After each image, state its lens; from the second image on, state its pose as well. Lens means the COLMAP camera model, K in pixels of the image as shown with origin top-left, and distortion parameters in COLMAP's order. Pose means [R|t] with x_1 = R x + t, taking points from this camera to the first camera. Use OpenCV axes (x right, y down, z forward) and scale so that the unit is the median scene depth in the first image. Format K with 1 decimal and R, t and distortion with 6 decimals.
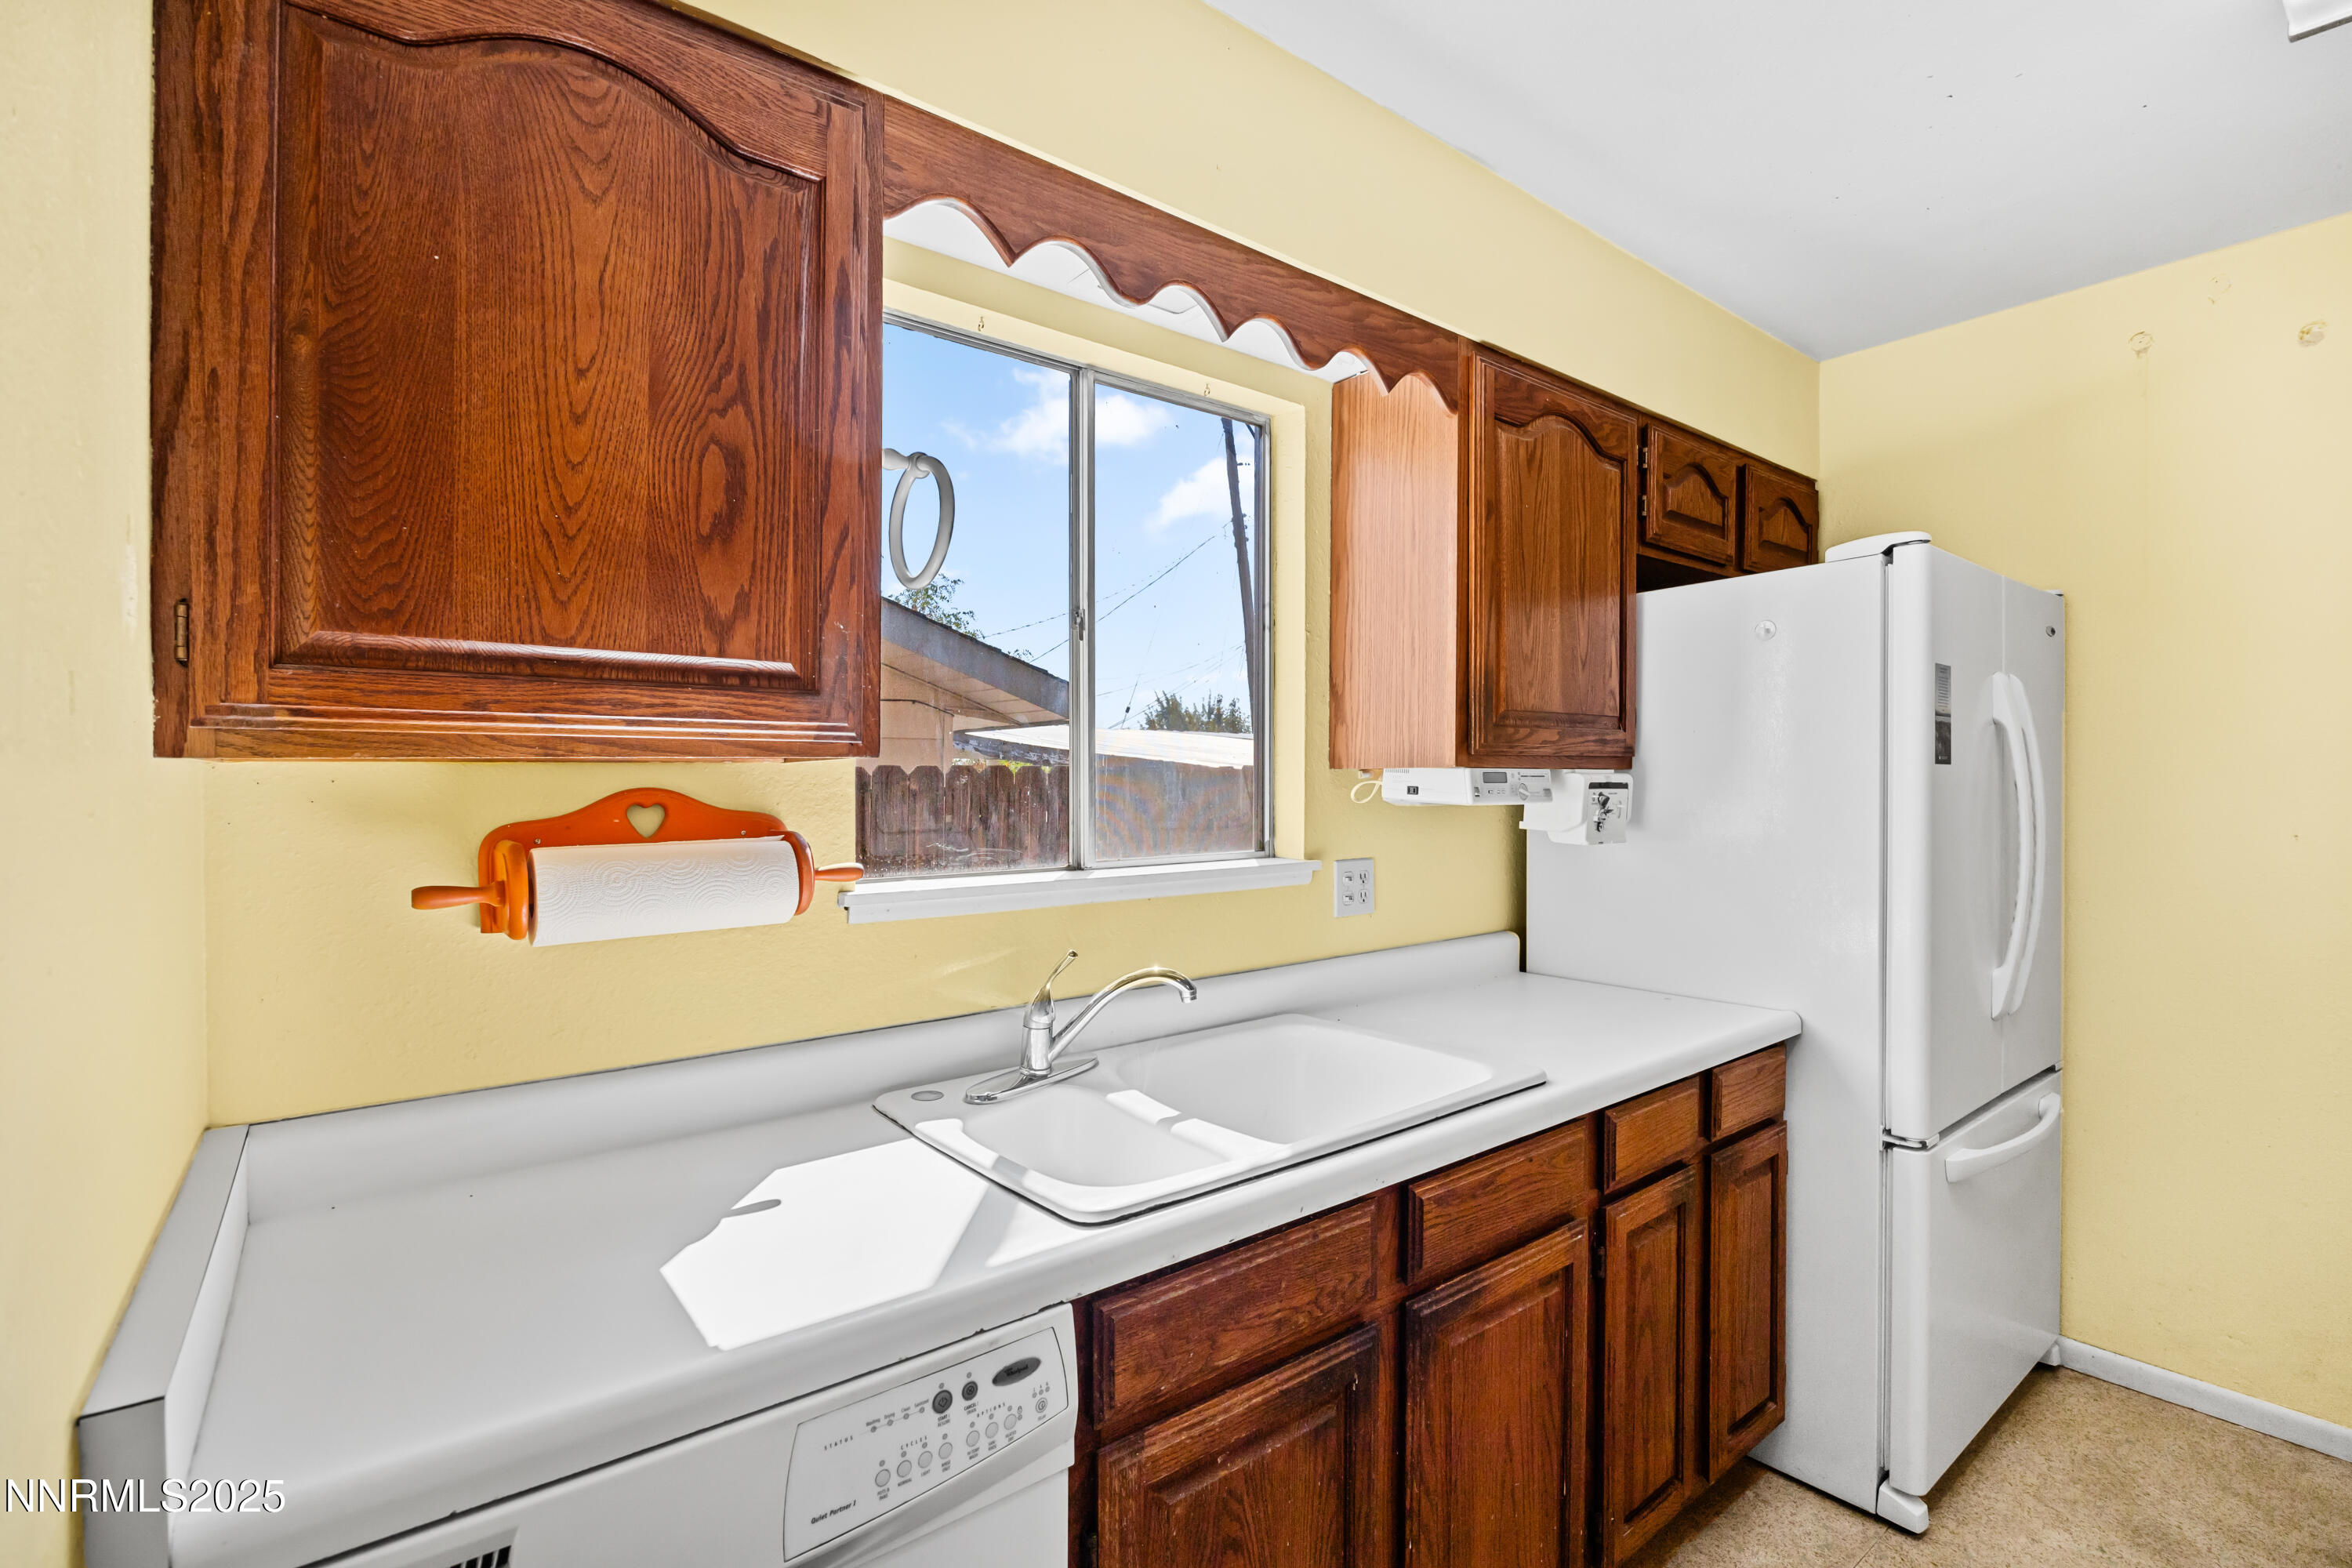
lens RADIAL K [[1053.5, 0, 1170.7], [0, 1053.5, 807.3], [0, 0, 1]] dist [-0.009813, 0.000240]
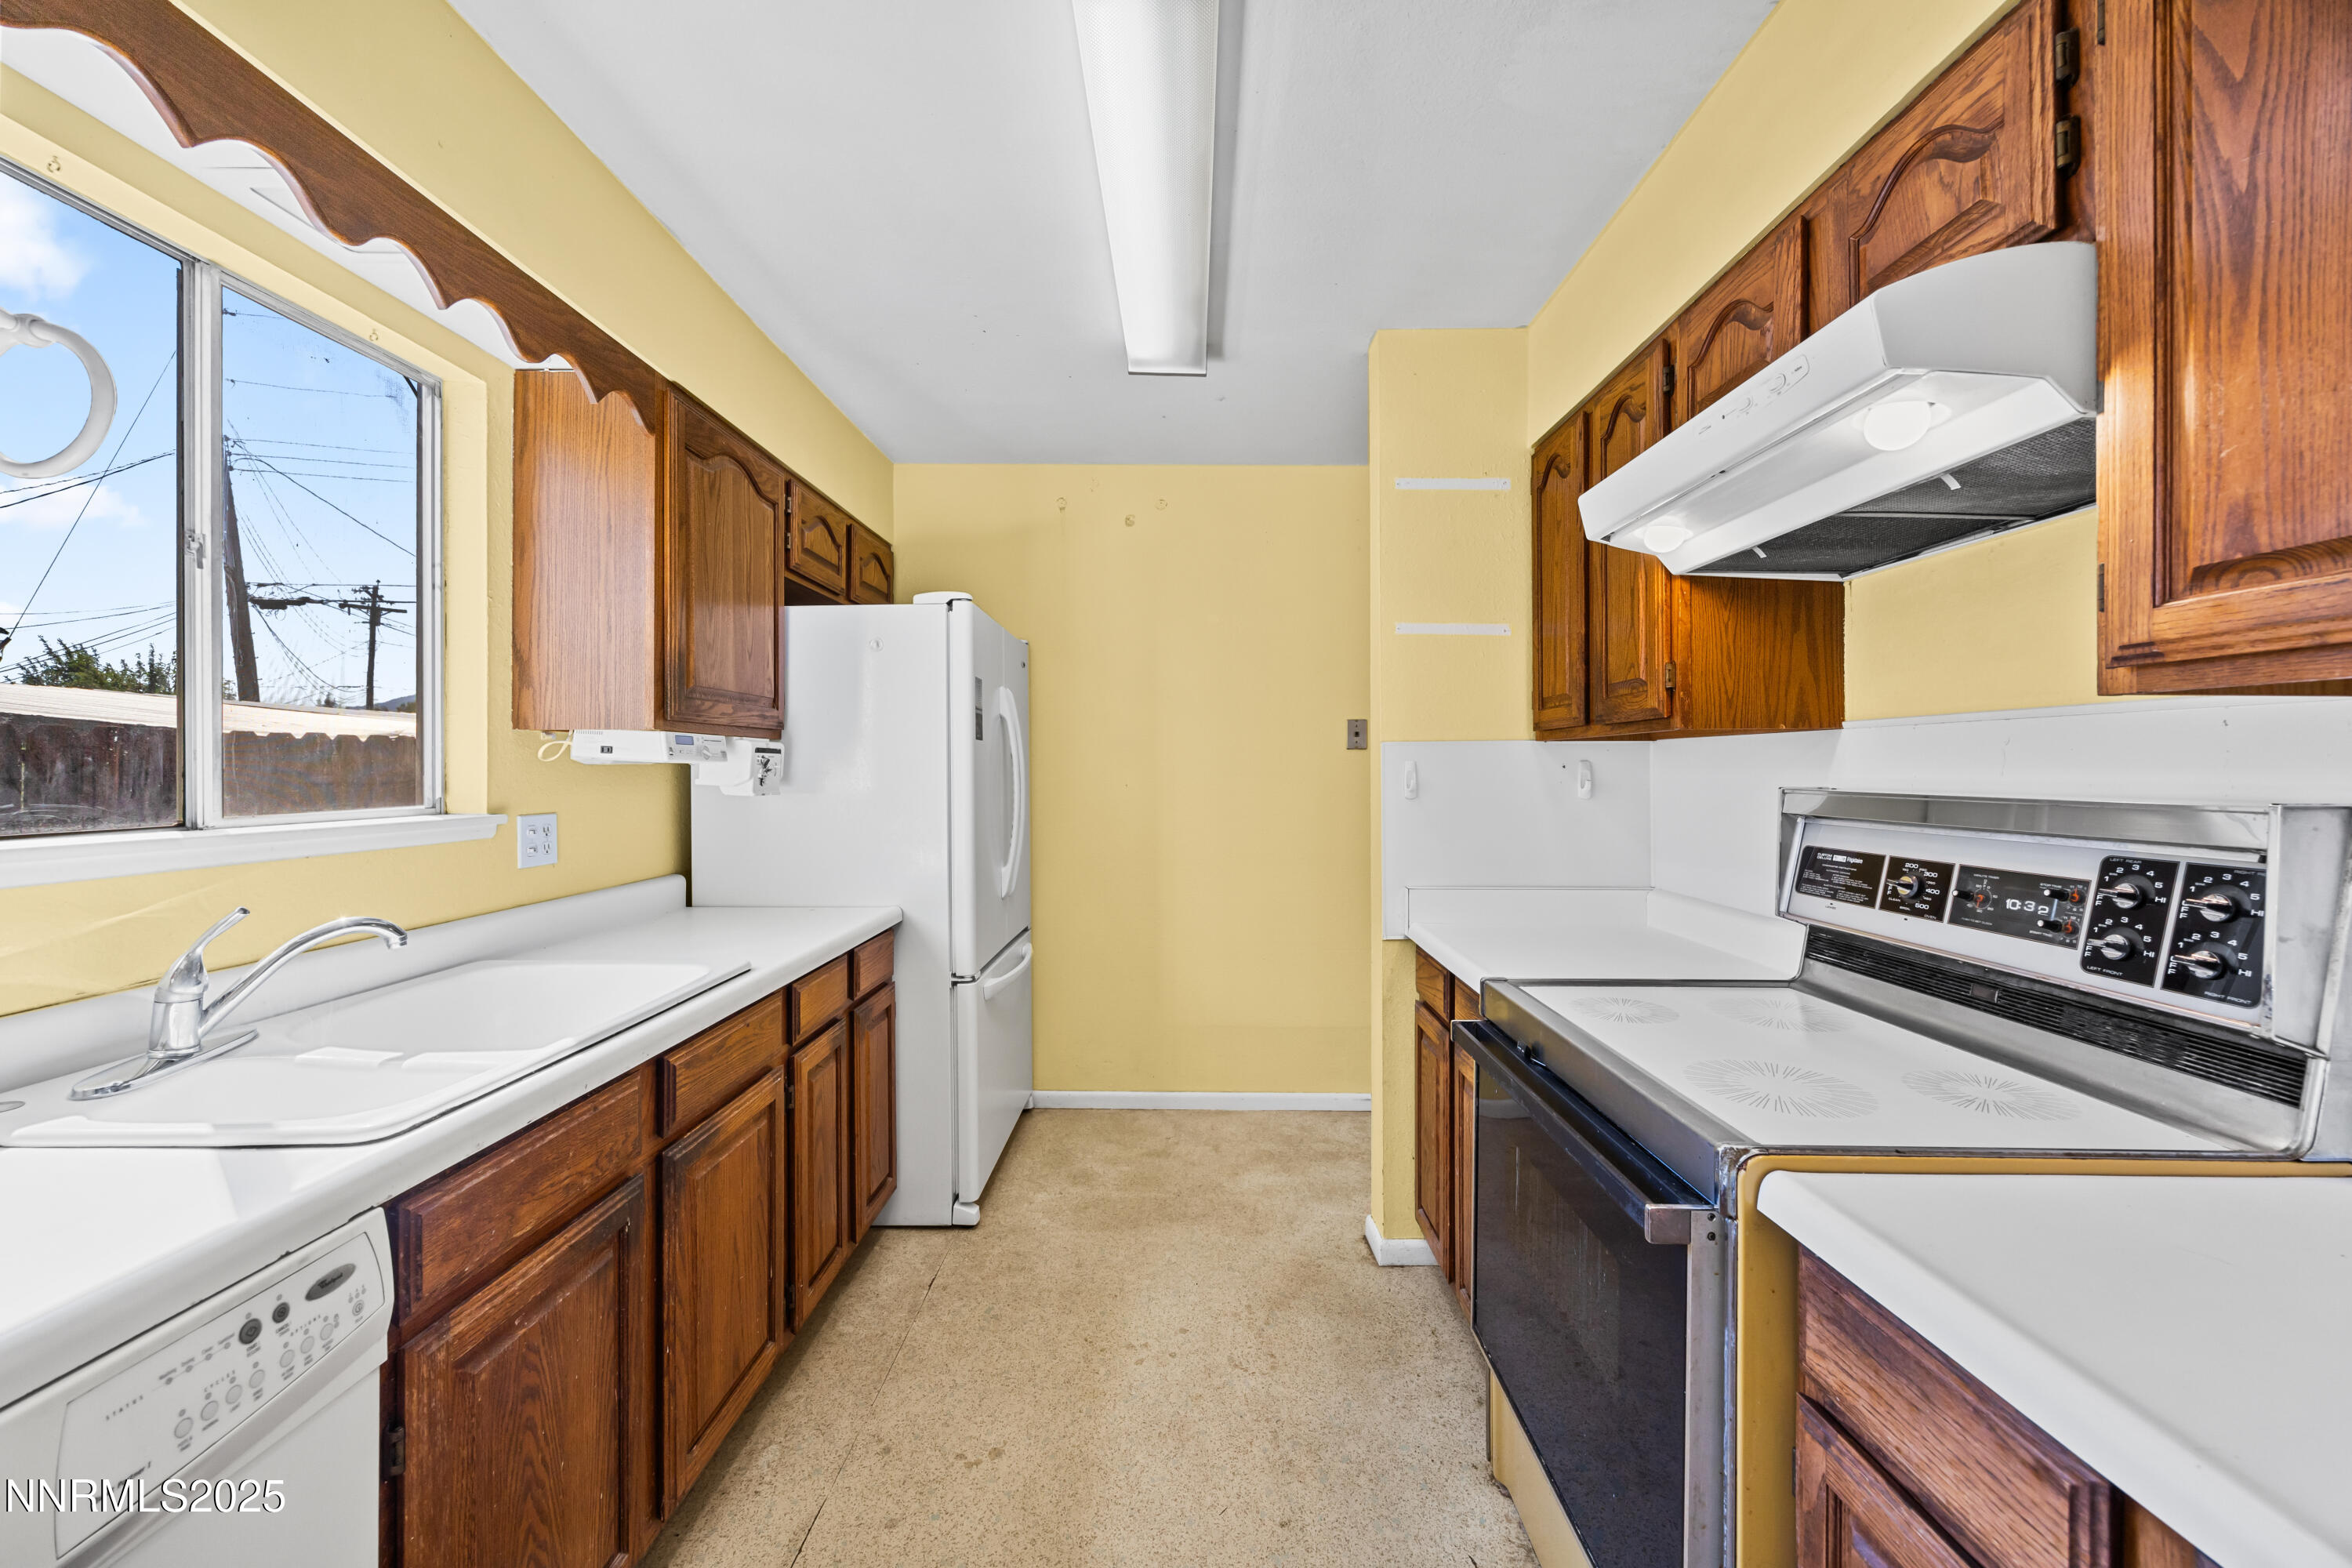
lens RADIAL K [[902.2, 0, 1177.2], [0, 902.2, 765.9], [0, 0, 1]] dist [-0.001775, 0.000048]
pose [[0.621973, 0.008434, 0.782993, -0.170262], [0.012758, 0.999700, -0.020903, 0.033534], [-0.782935, 0.022991, 0.621679, -0.105302]]
